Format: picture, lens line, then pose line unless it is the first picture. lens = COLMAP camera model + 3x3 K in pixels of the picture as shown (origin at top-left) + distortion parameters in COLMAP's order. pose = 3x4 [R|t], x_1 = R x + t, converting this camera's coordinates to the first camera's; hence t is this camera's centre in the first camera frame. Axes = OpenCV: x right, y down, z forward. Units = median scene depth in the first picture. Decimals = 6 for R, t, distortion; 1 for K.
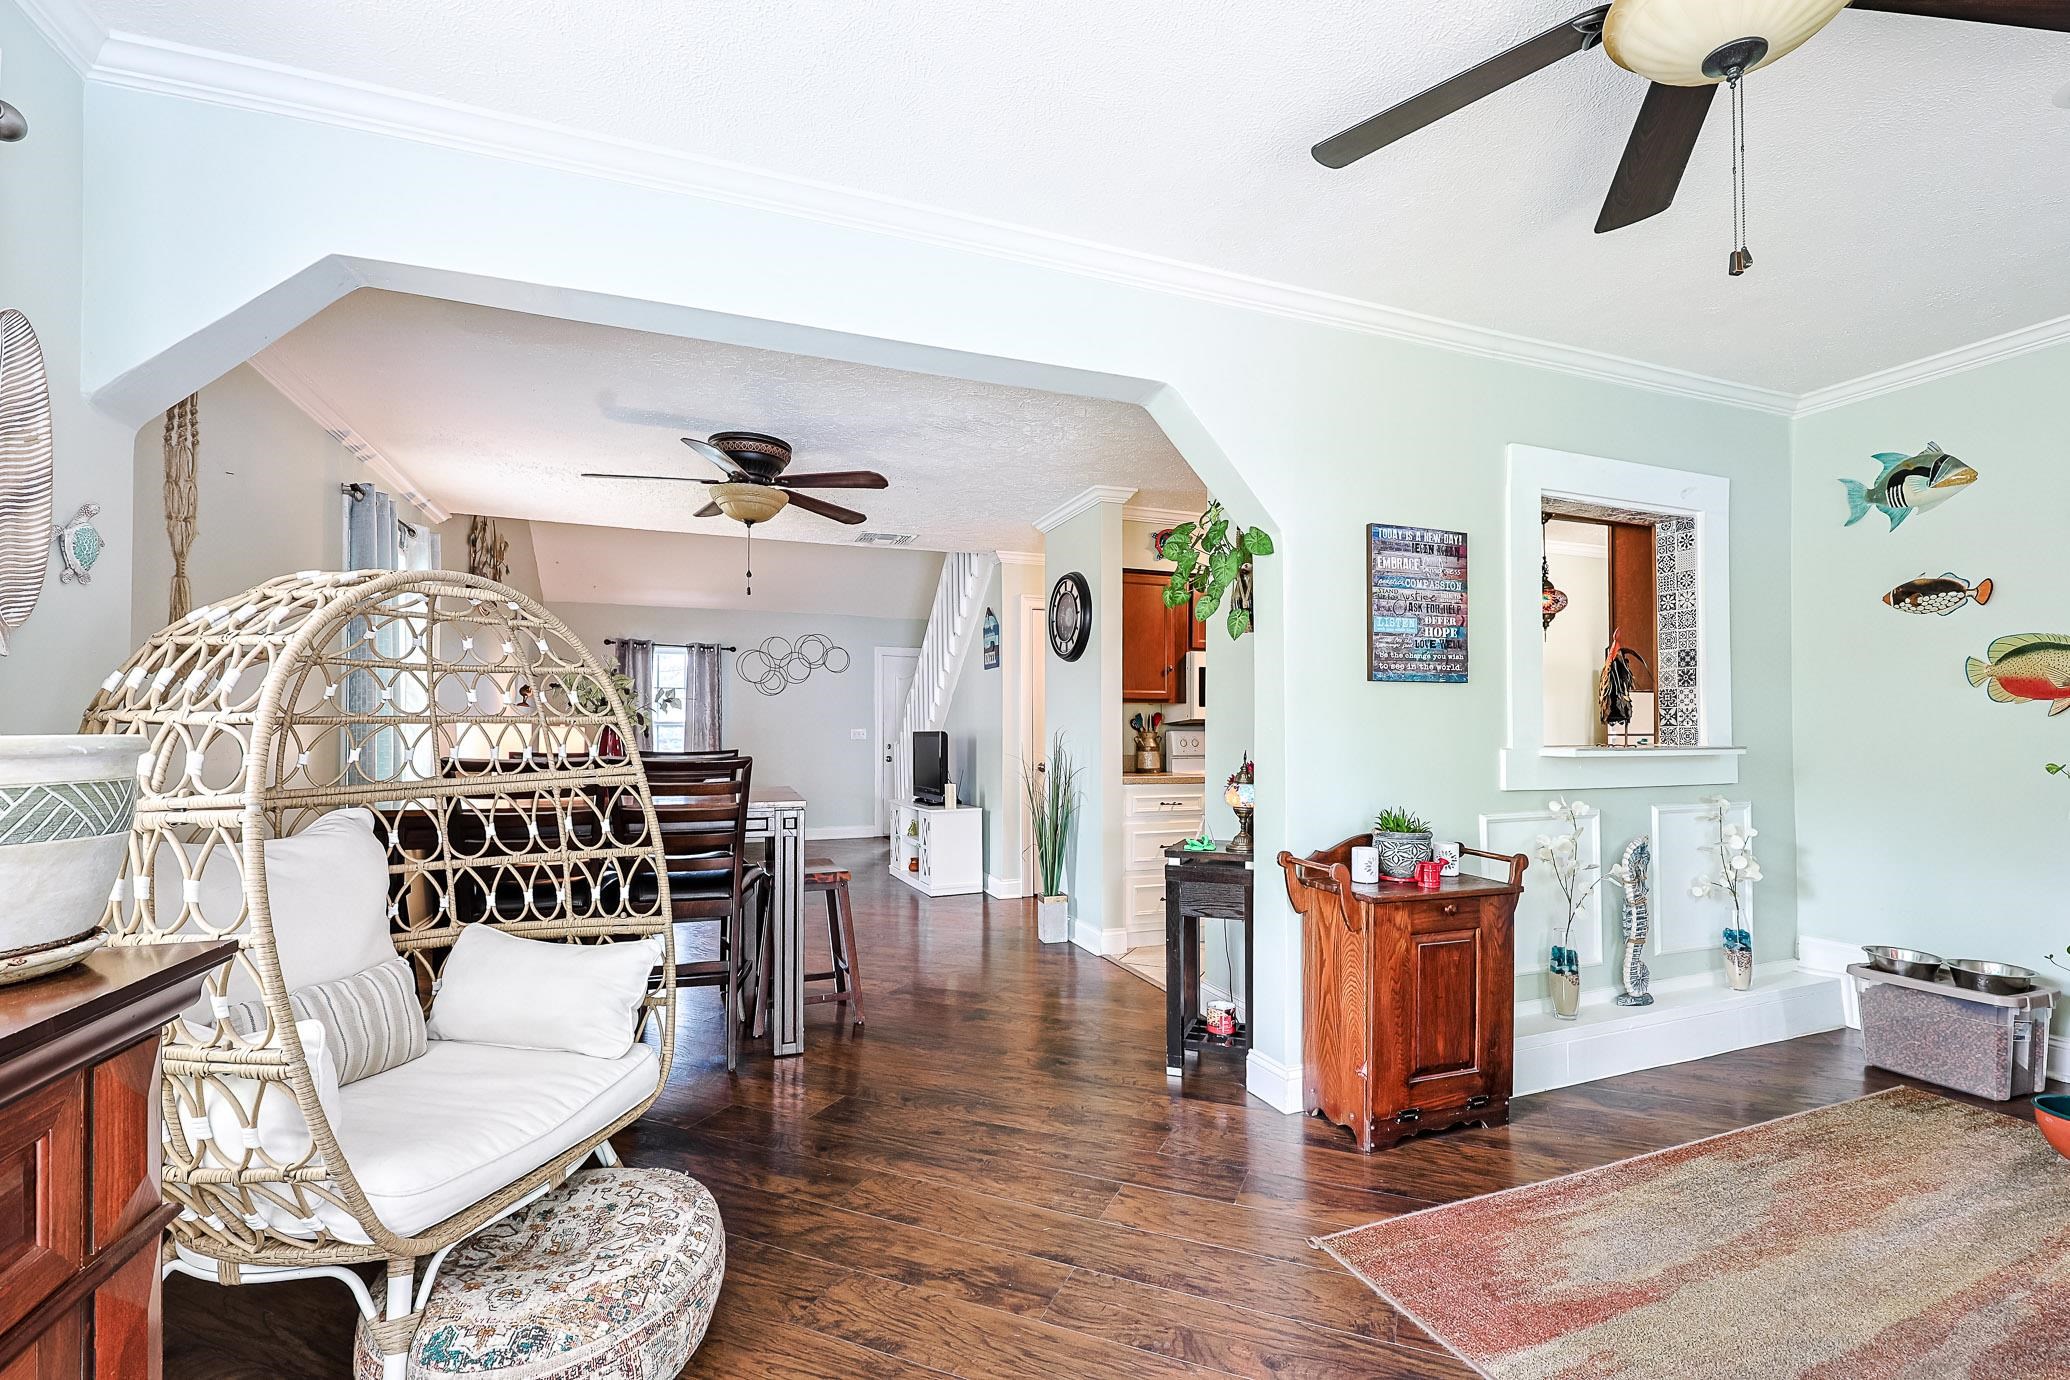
lens RADIAL K [[896.0, 0, 1058.6], [0, 896.0, 731.9], [0, 0, 1]] dist [-0.001765, 0.000438]
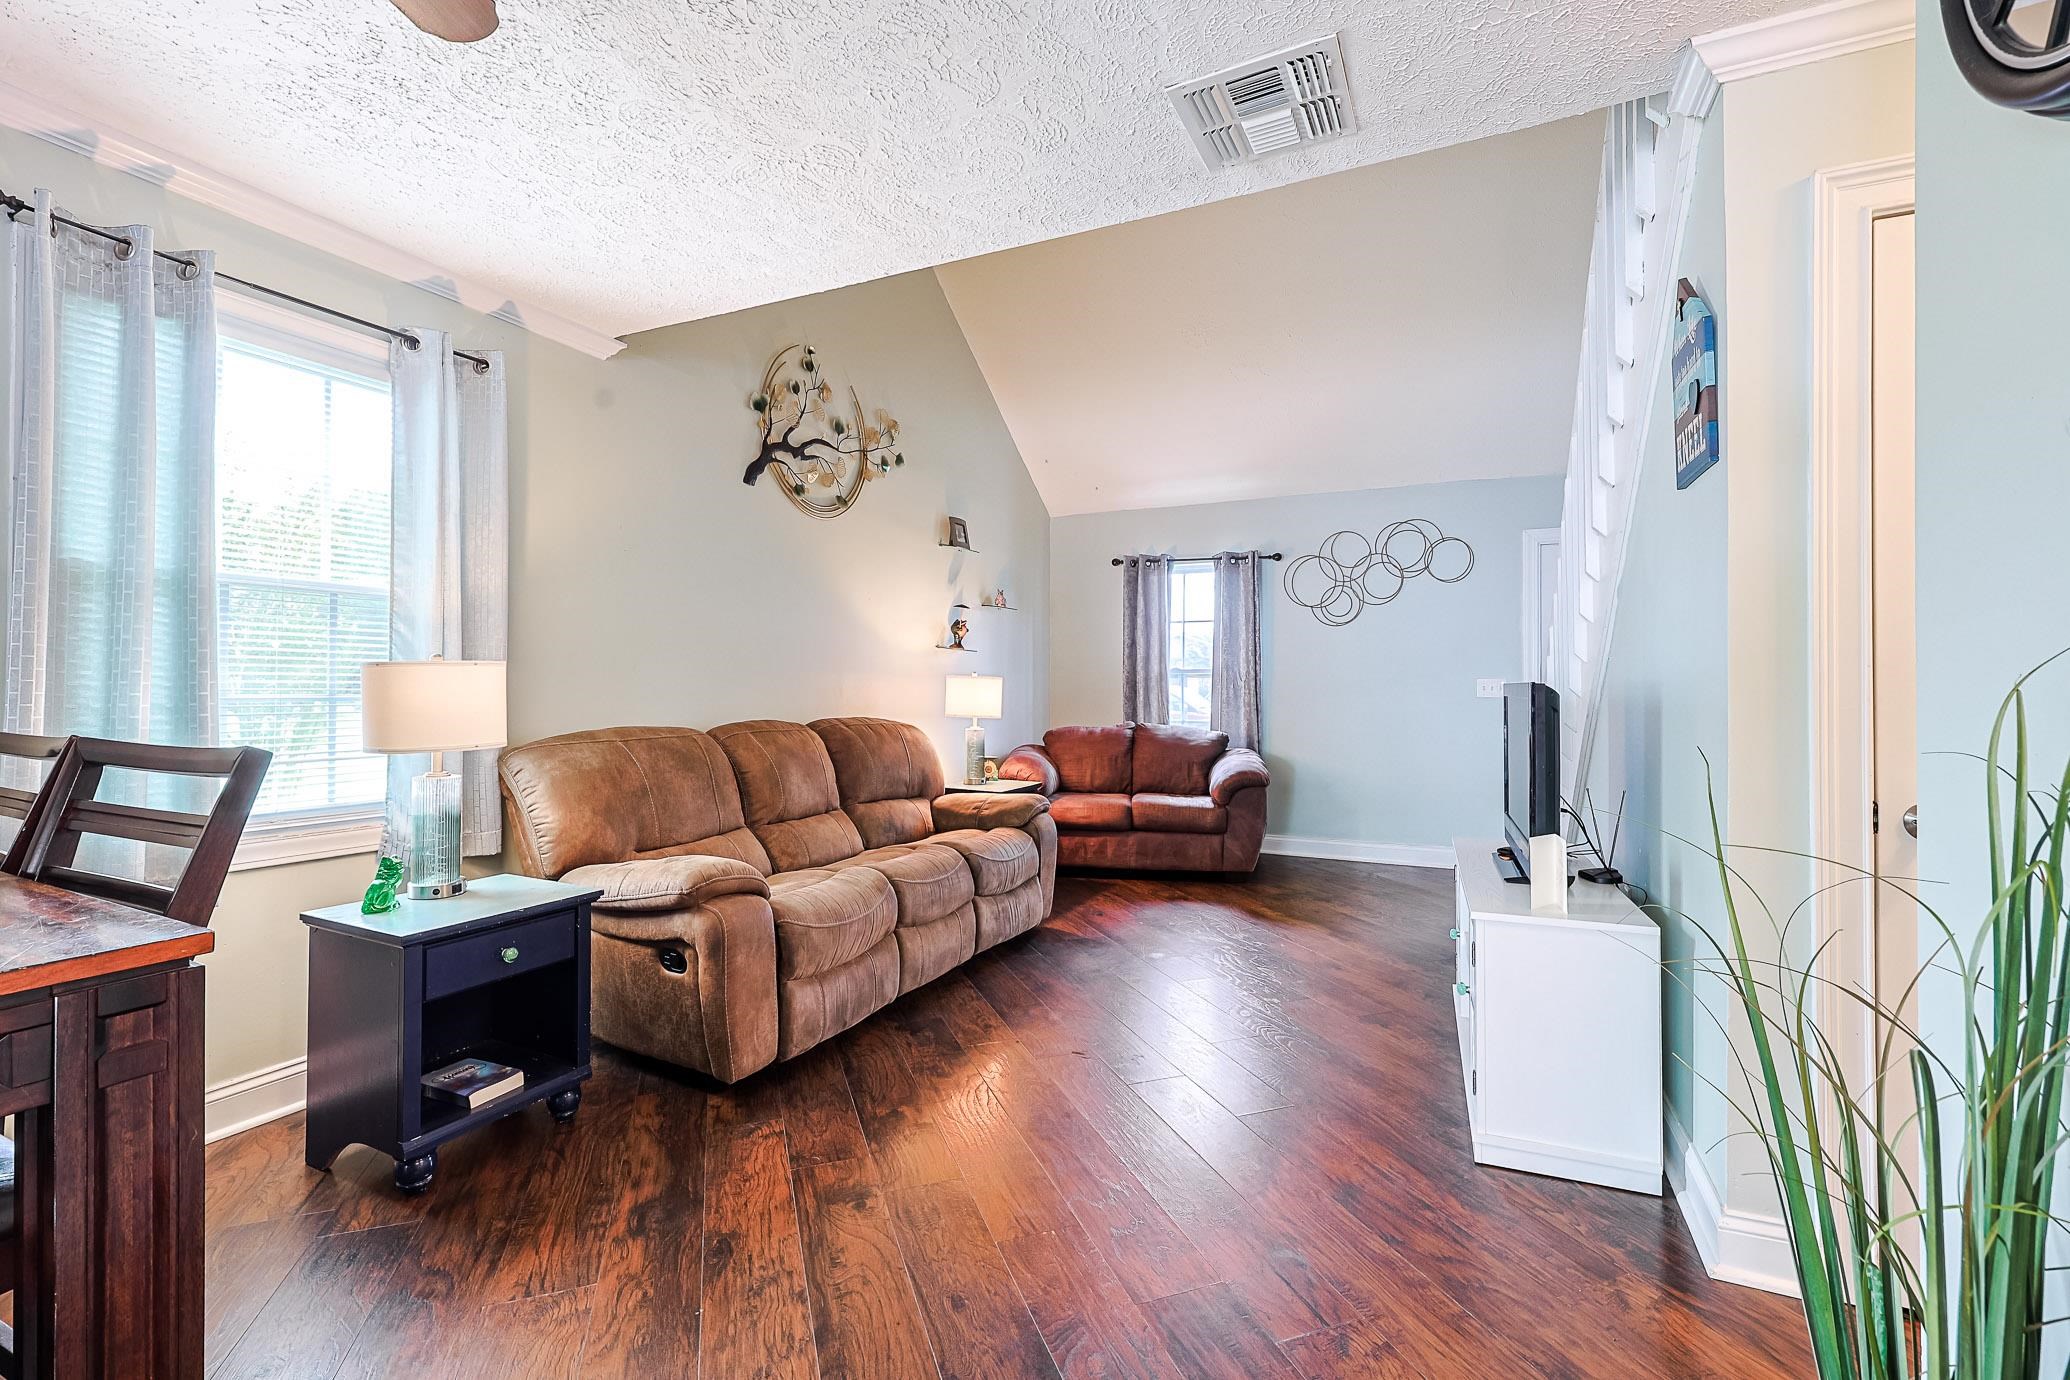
lens RADIAL K [[896.0, 0, 1050.4], [0, 896.0, 685.6], [0, 0, 1]] dist [-0.001765, 0.000438]
pose [[0.682368, 0.000445, -0.731009, -0.001236], [-0.002070, 0.999997, -0.001323, 0.002066], [0.731006, 0.002416, 0.682366, 0.444736]]
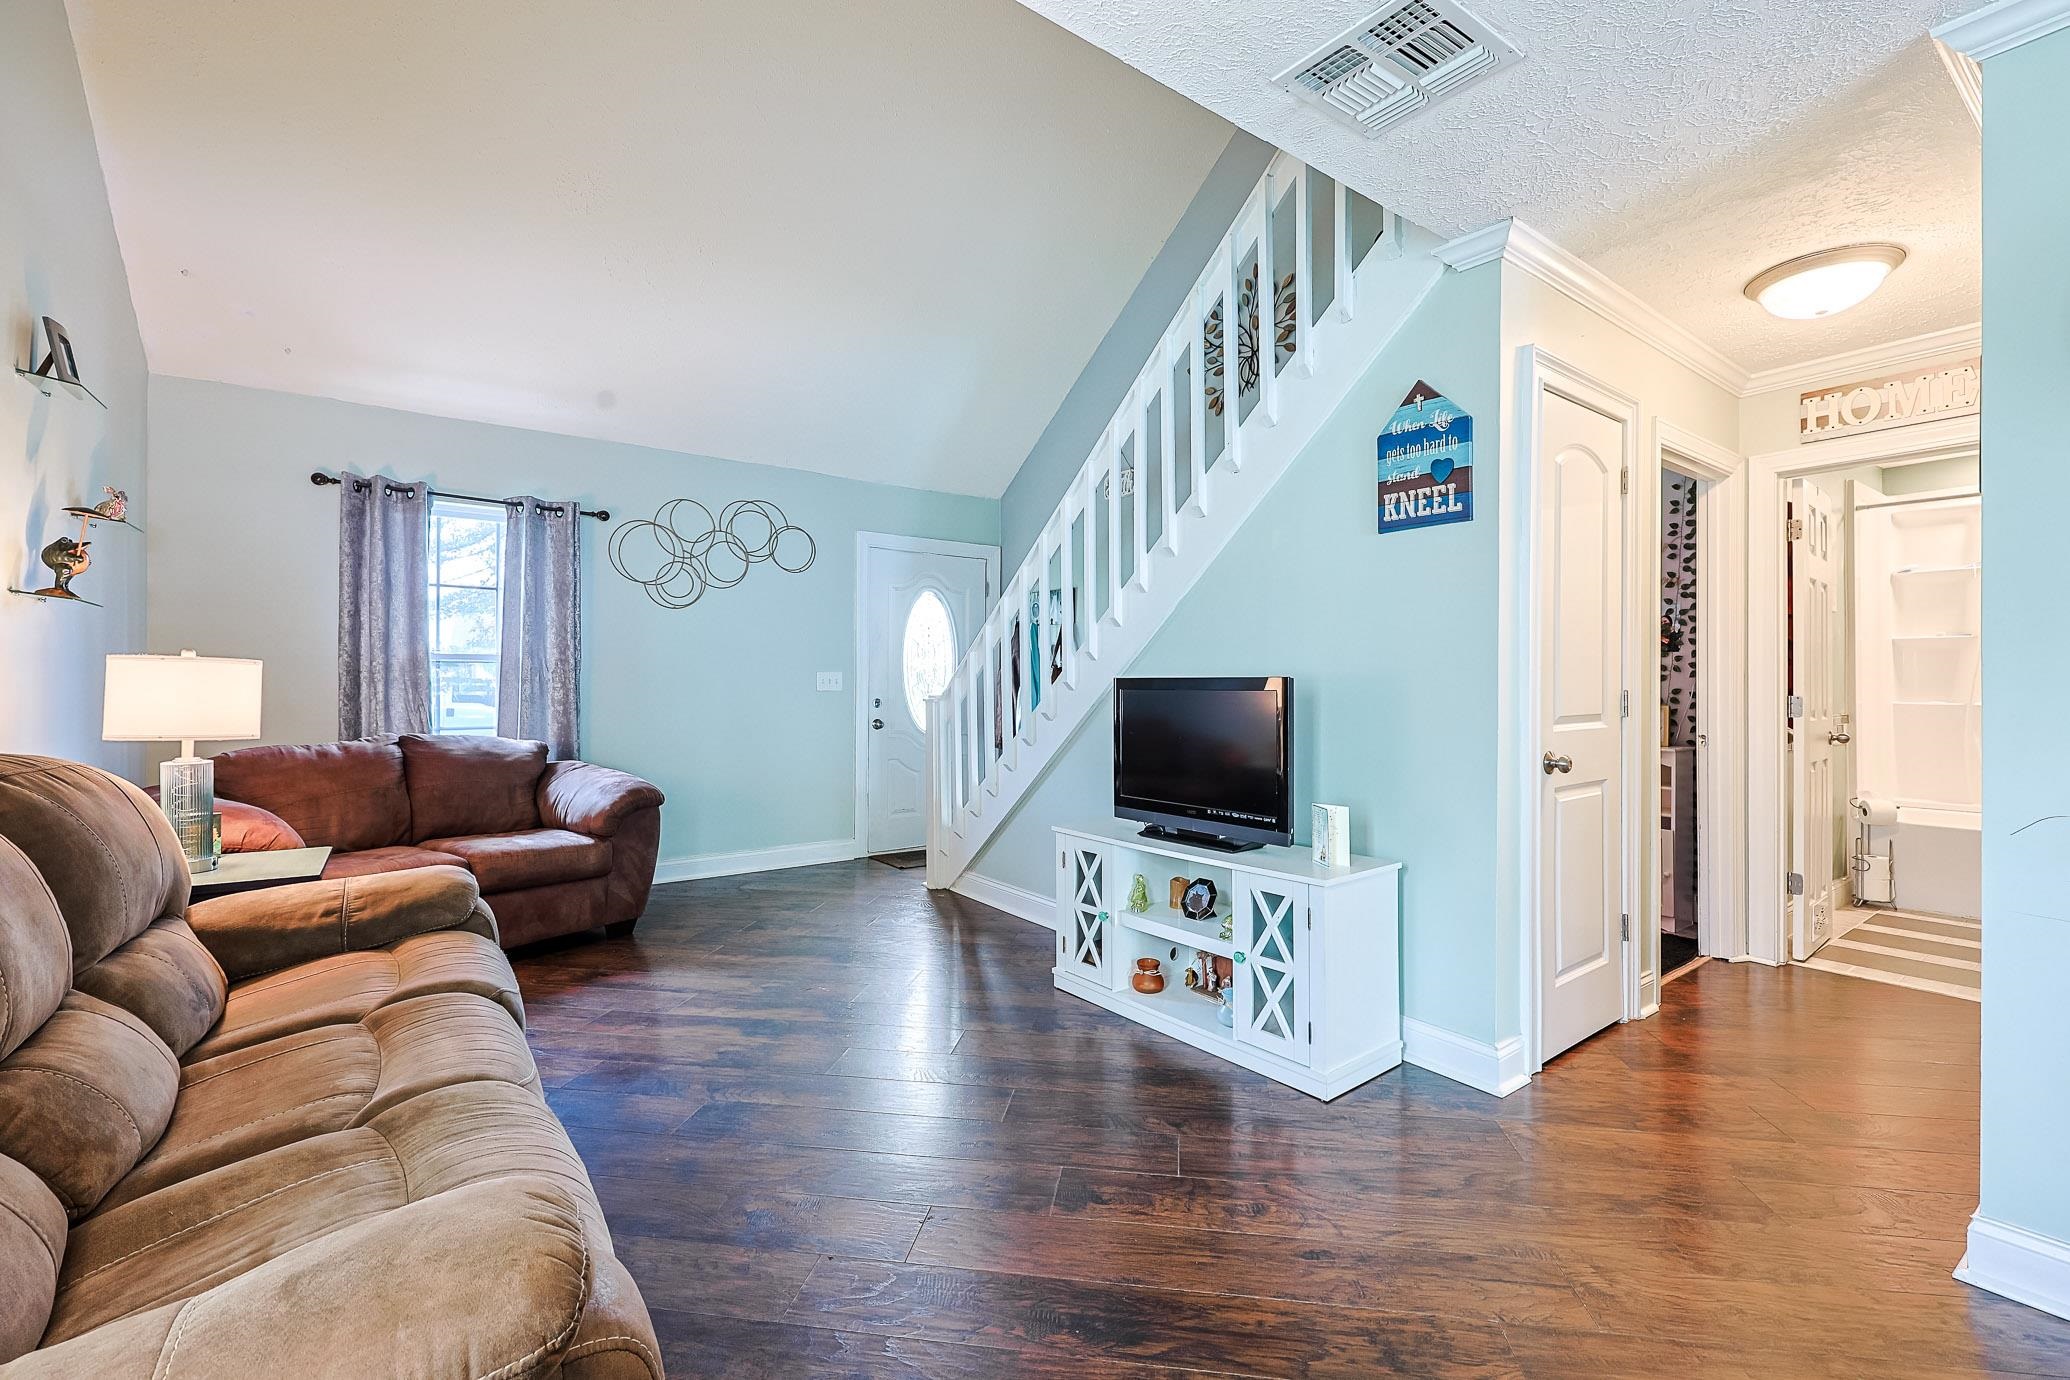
lens RADIAL K [[872.2, 0, 1045.1], [0, 872.2, 685.1], [0, 0, 1]] dist [-0.002806, 0.000233]
pose [[0.967201, 0.002145, 0.254002, -0.249218], [-0.003298, 0.999986, 0.004111, 0.002022], [-0.253990, -0.004814, 0.967195, 0.458576]]
